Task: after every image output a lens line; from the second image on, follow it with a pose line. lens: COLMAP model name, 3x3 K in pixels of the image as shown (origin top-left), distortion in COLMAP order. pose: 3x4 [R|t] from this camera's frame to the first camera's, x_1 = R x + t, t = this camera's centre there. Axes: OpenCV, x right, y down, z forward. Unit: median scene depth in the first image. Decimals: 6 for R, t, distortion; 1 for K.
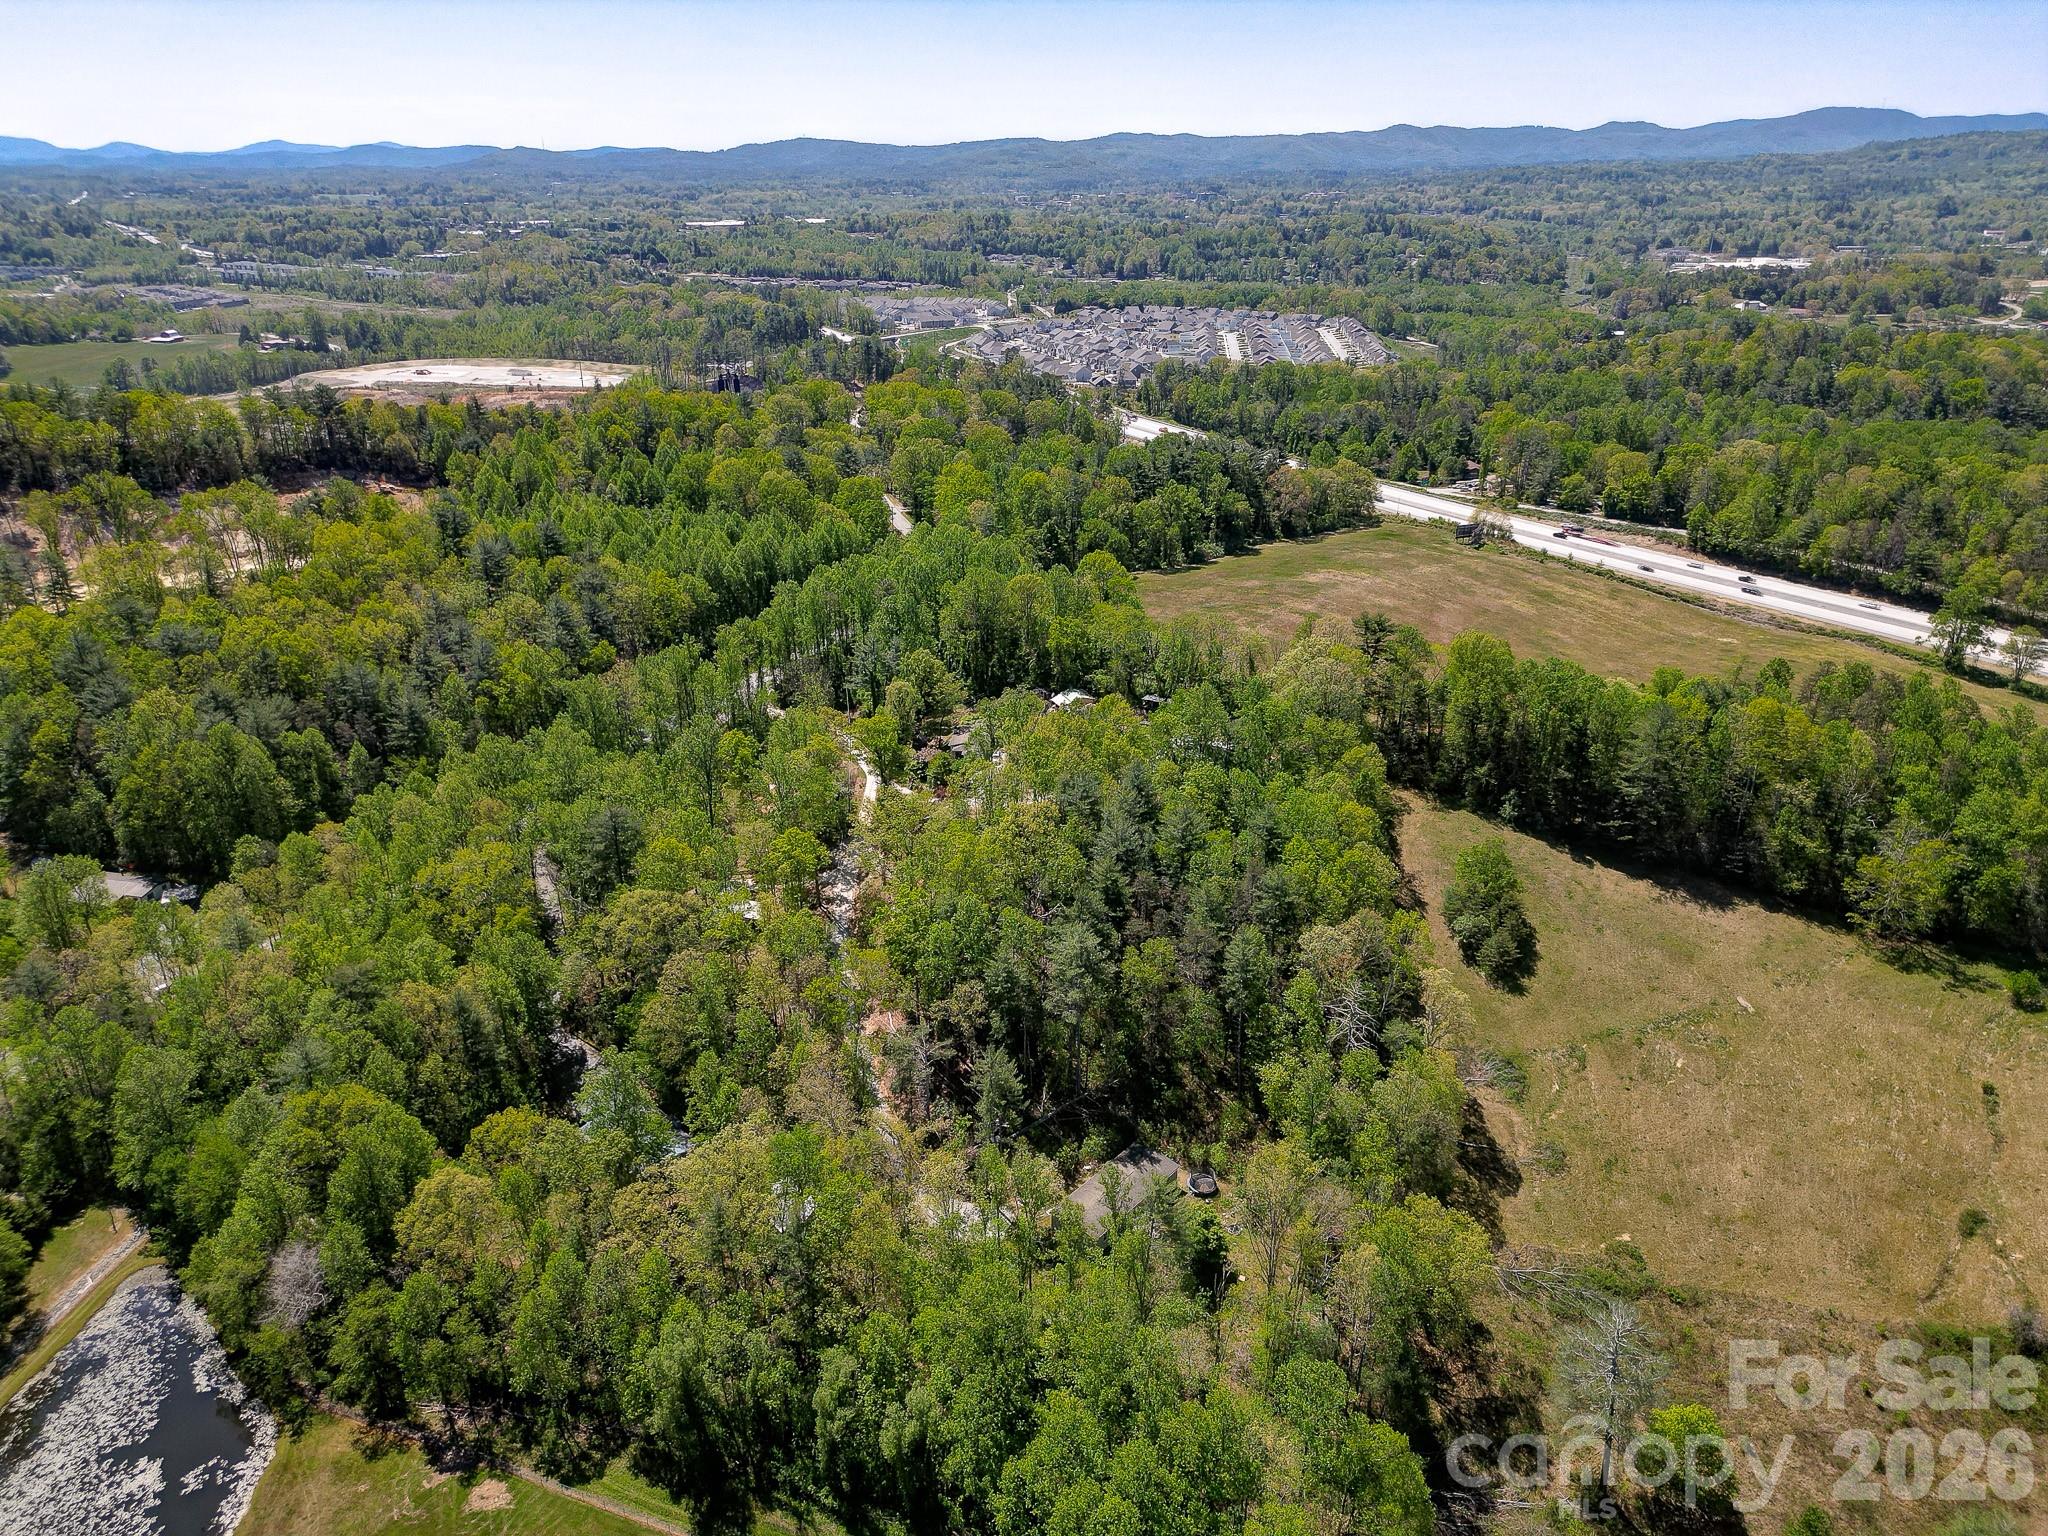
lens RADIAL K [[1436.8, 0, 1014.5], [0, 1436.8, 753.4], [0, 0, 1]] dist [0.058368, -0.044902]
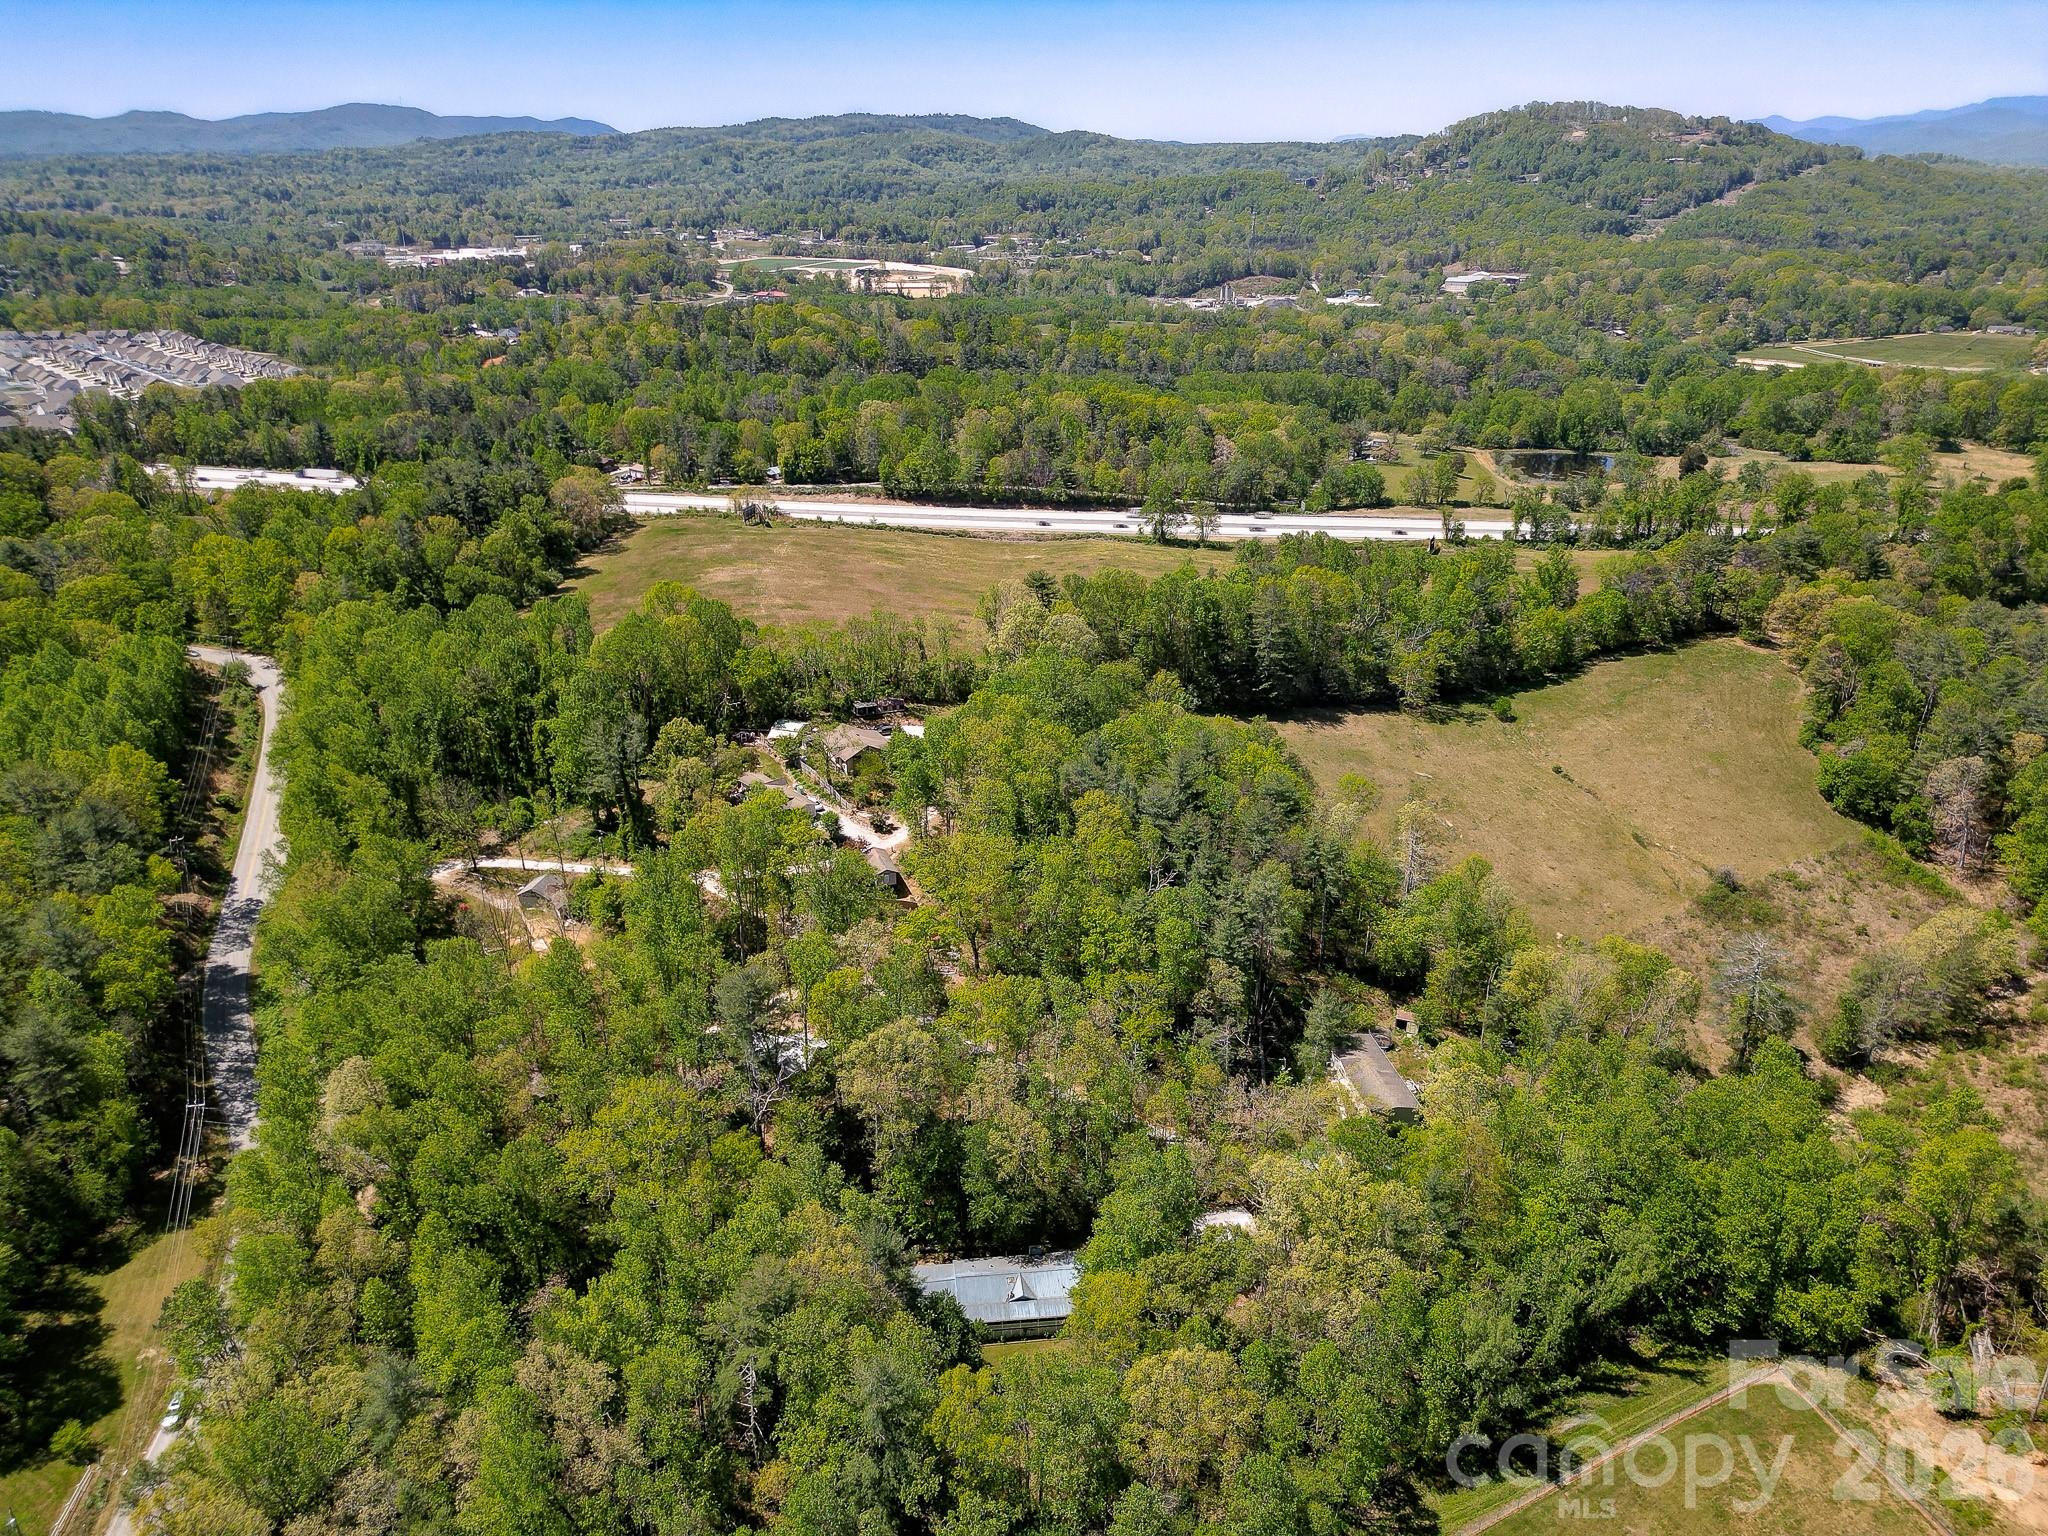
lens RADIAL K [[1428.1, 0, 1013.7], [0, 1428.1, 765.9], [0, 0, 1]] dist [0.078242, -0.078550]
pose [[0.640759, -0.298805, 0.707209, -0.354527], [0.290158, 0.947084, 0.137260, -0.067772], [-0.710800, 0.117252, 0.693553, 0.167032]]
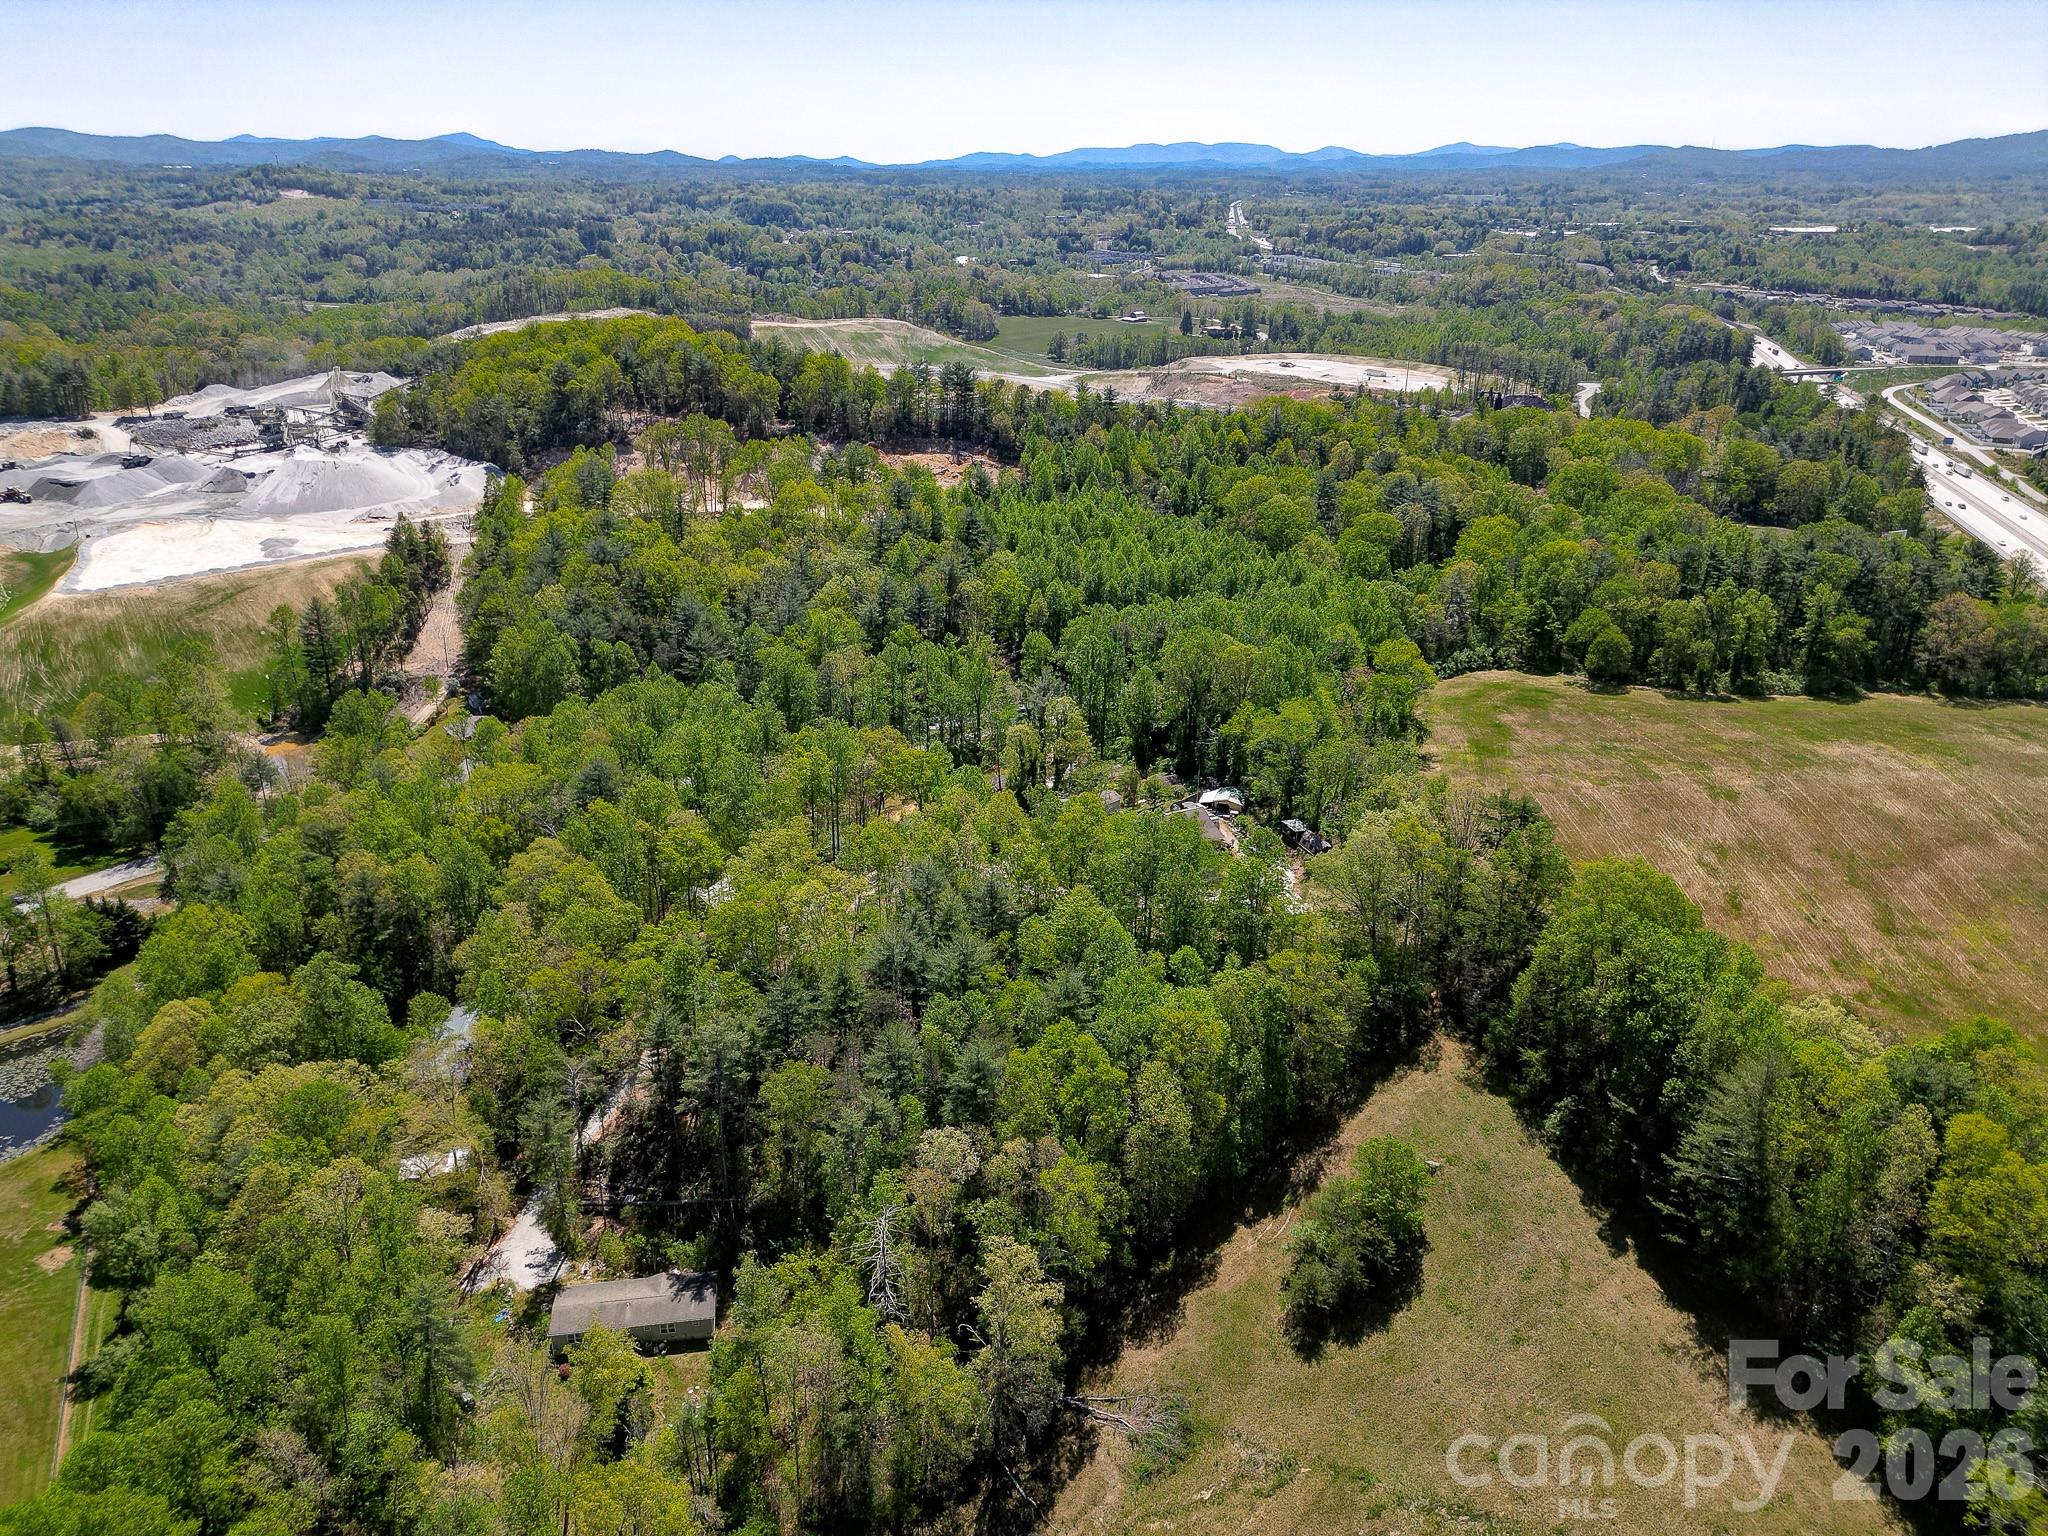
lens RADIAL K [[1424.2, 0, 1015.1], [0, 1424.2, 773.4], [0, 0, 1]] dist [0.068530, -0.060989]
pose [[0.751300, 0.265174, -0.604343, 0.299629], [-0.256704, 0.961033, 0.102556, -0.071037], [0.607989, 0.078087, 0.790096, 0.175875]]
